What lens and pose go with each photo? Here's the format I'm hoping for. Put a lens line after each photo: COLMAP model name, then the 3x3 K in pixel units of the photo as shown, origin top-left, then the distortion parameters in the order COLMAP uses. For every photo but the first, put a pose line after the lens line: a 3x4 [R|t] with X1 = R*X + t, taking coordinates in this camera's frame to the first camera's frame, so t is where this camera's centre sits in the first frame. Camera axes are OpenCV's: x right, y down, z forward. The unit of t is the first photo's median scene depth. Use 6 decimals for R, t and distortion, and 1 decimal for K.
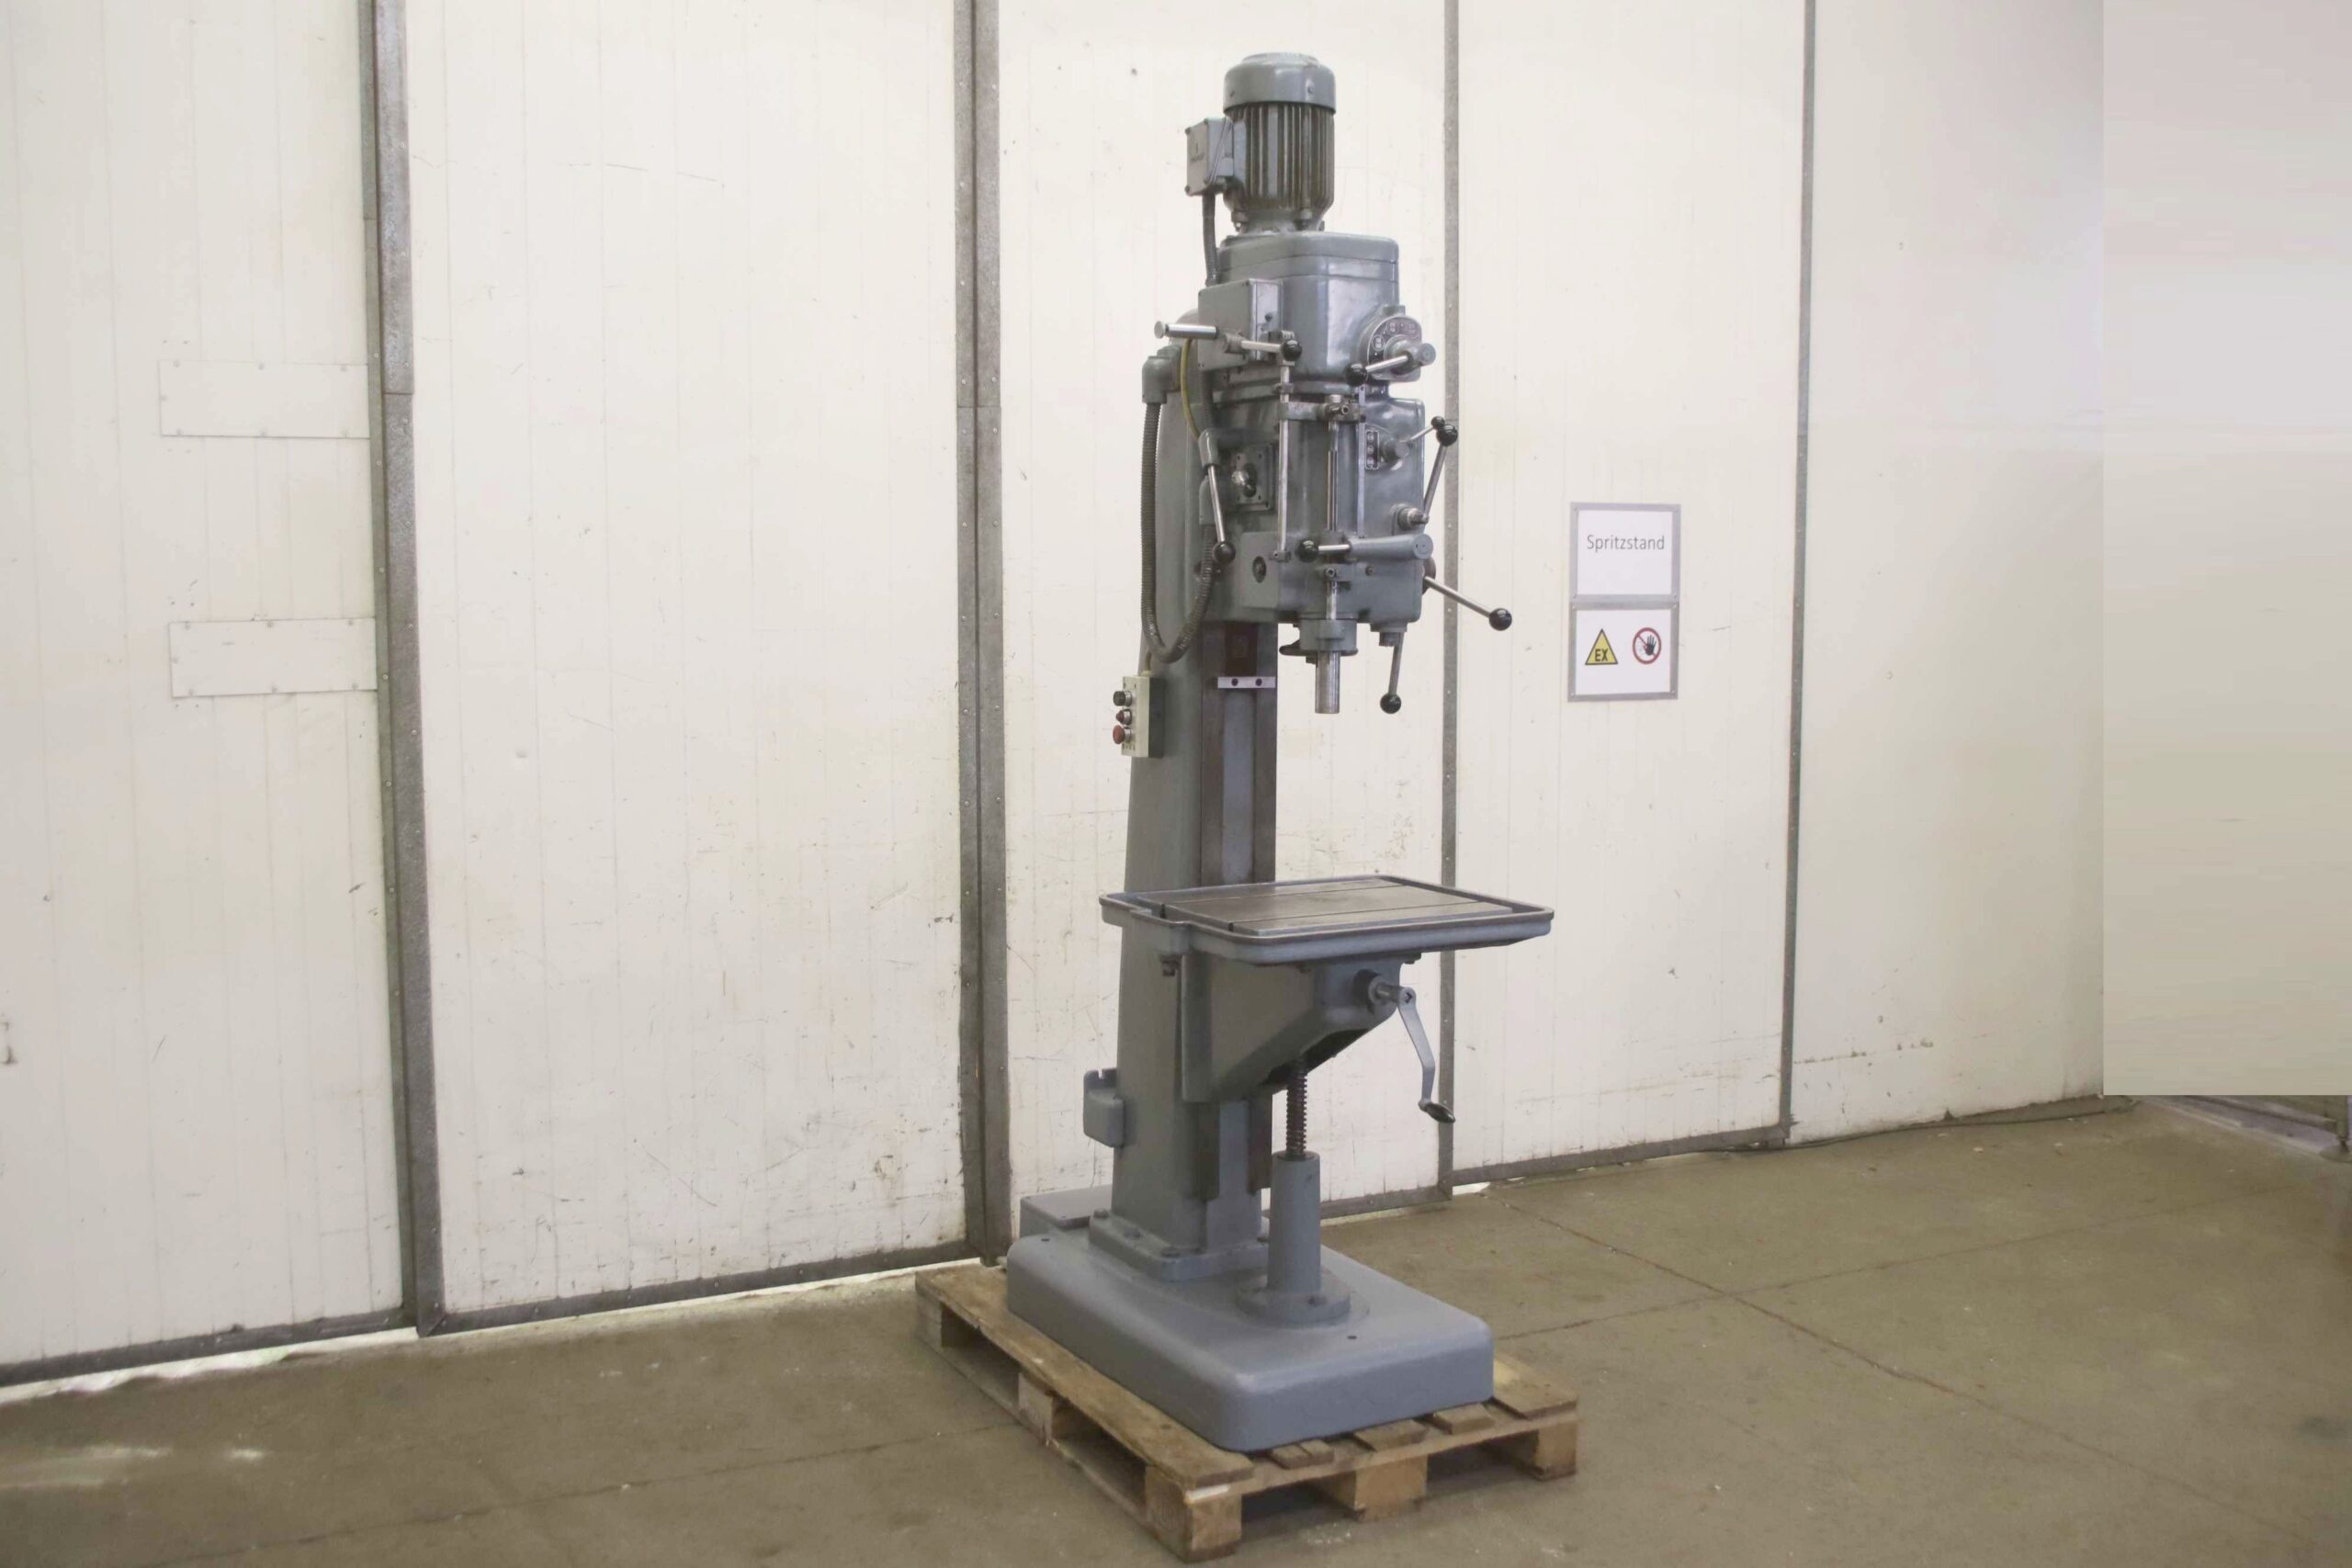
lens RADIAL K [[2329.7, 0, 1176.0], [0, 2329.7, 784.0], [0, 0, 1]] dist [-0.176205, 0.285061]
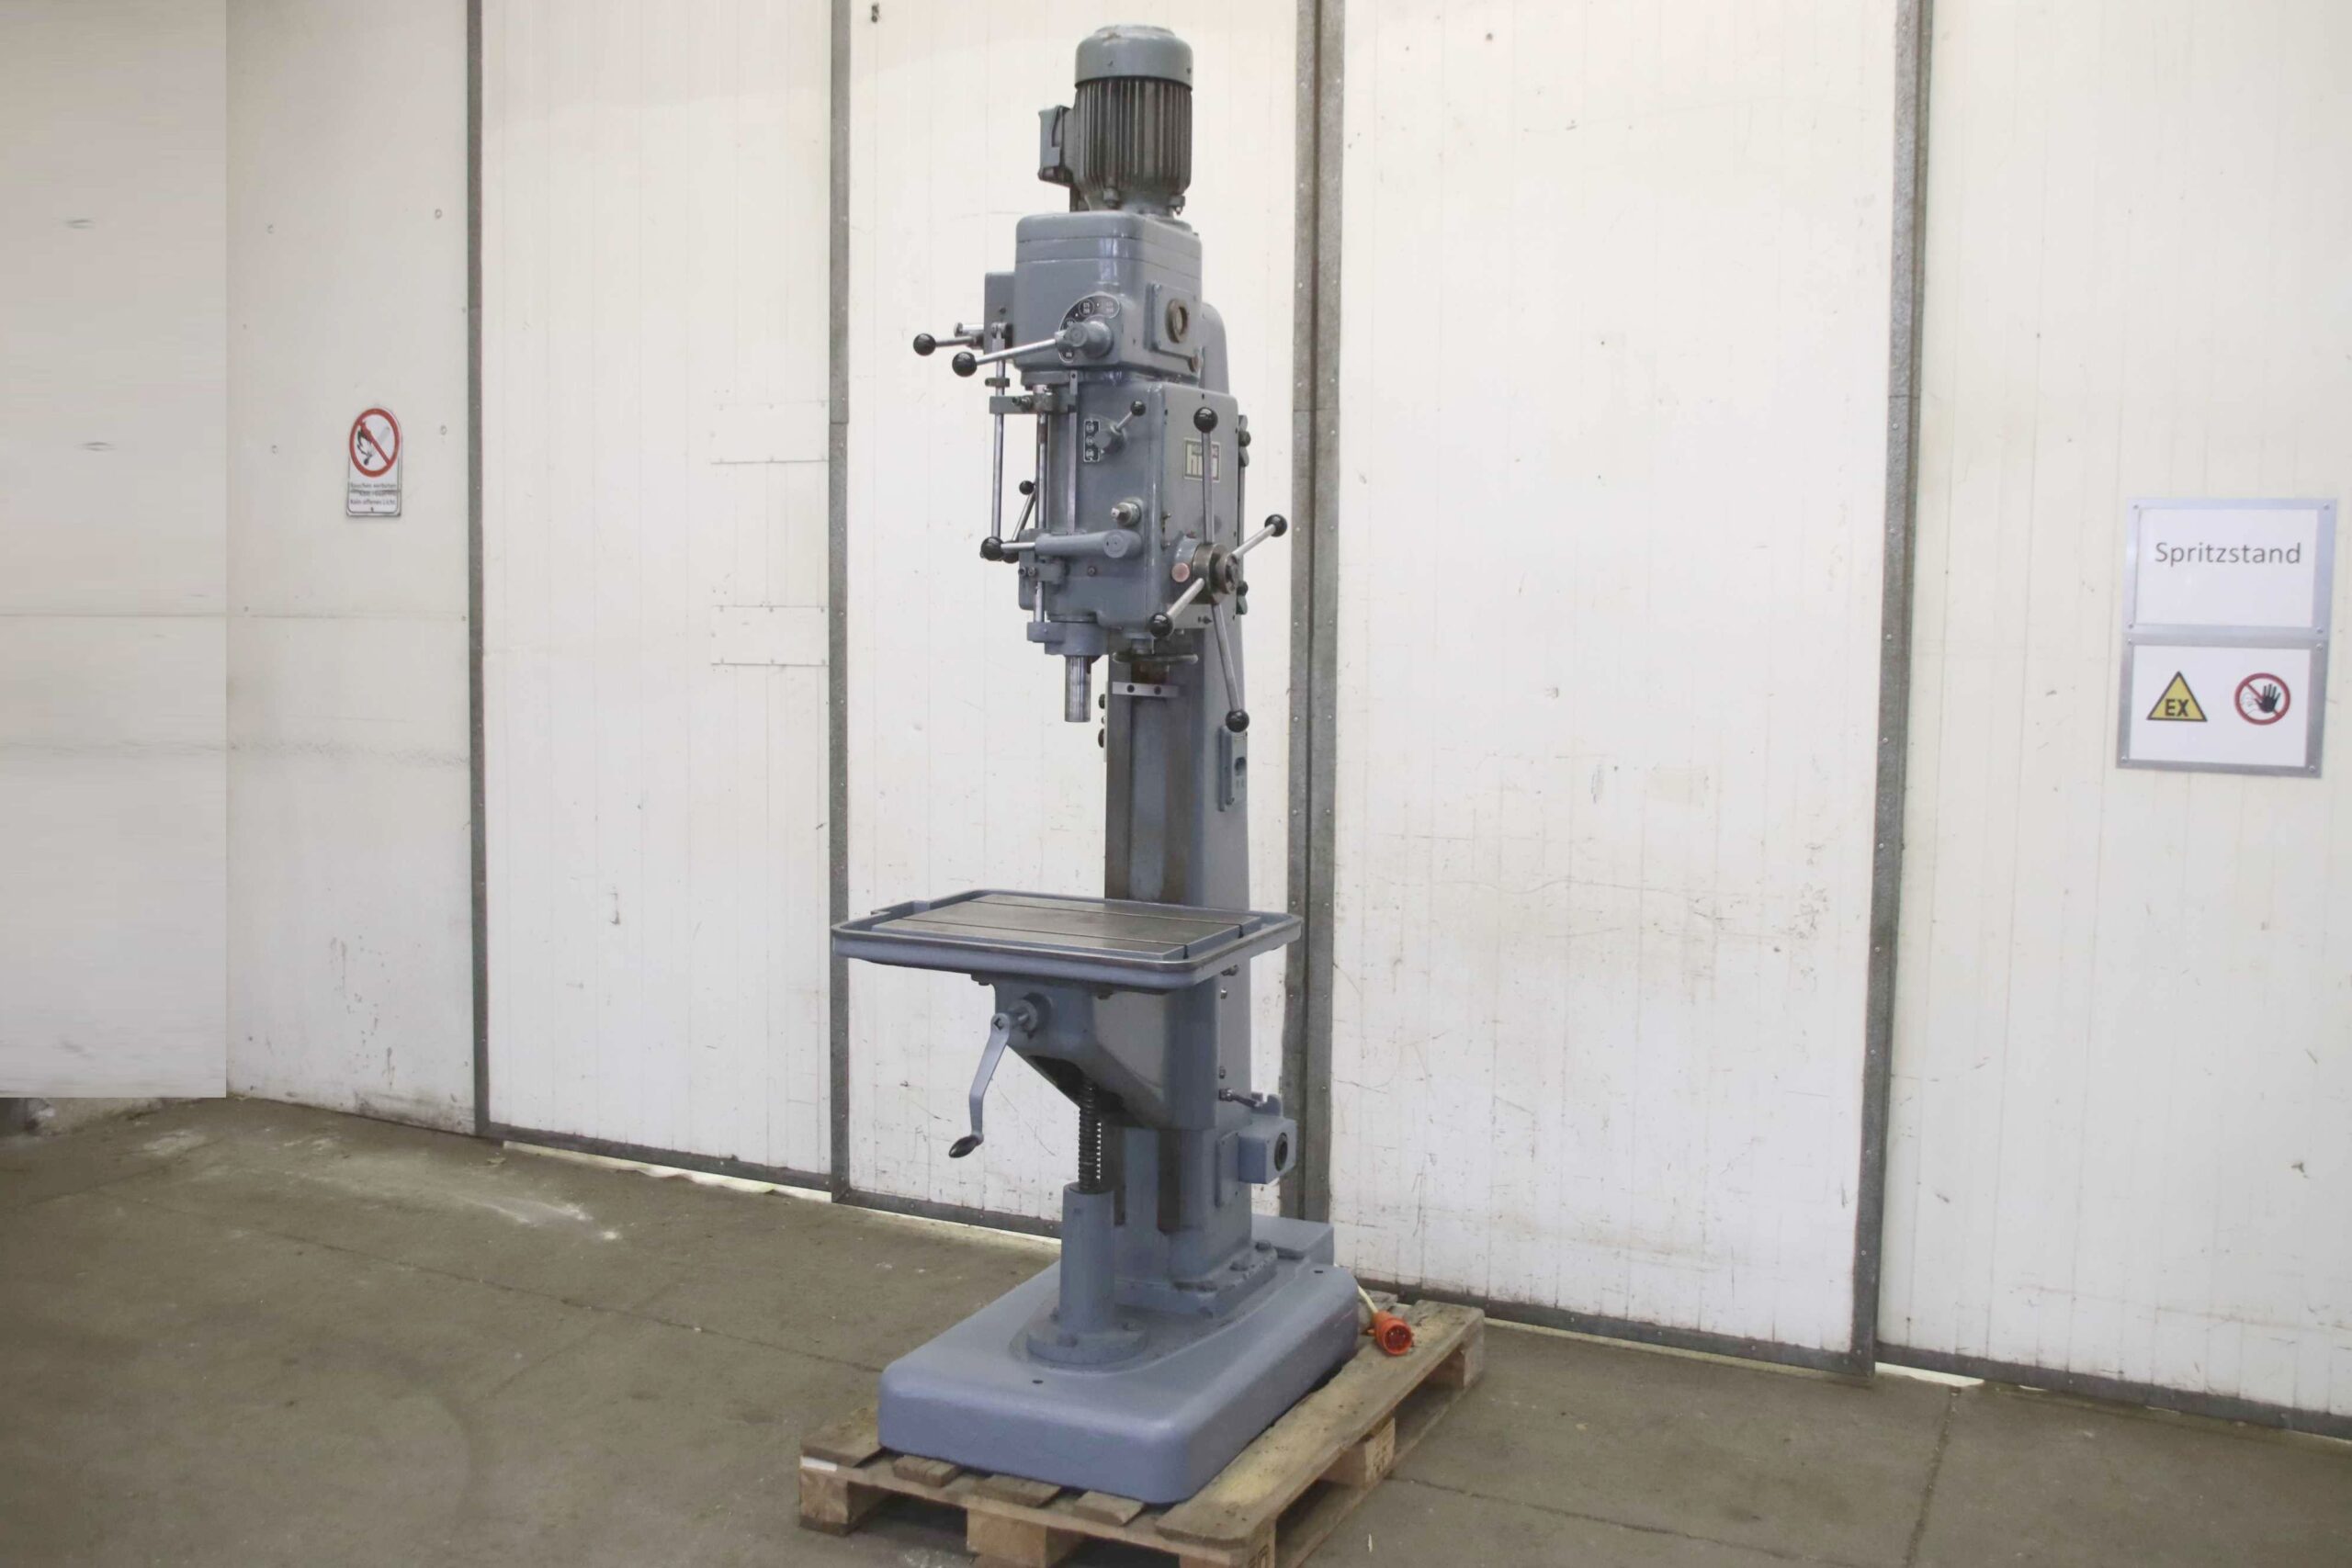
lens RADIAL K [[2314.4, 0, 1176.0], [0, 2314.4, 784.0], [0, 0, 1]] dist [-0.171428, 0.272922]
pose [[0.581233, 0.079513, -0.809843, 0.685441], [-0.089343, 0.995434, 0.033612, -0.032565], [0.808817, 0.052817, 0.585683, 0.390107]]
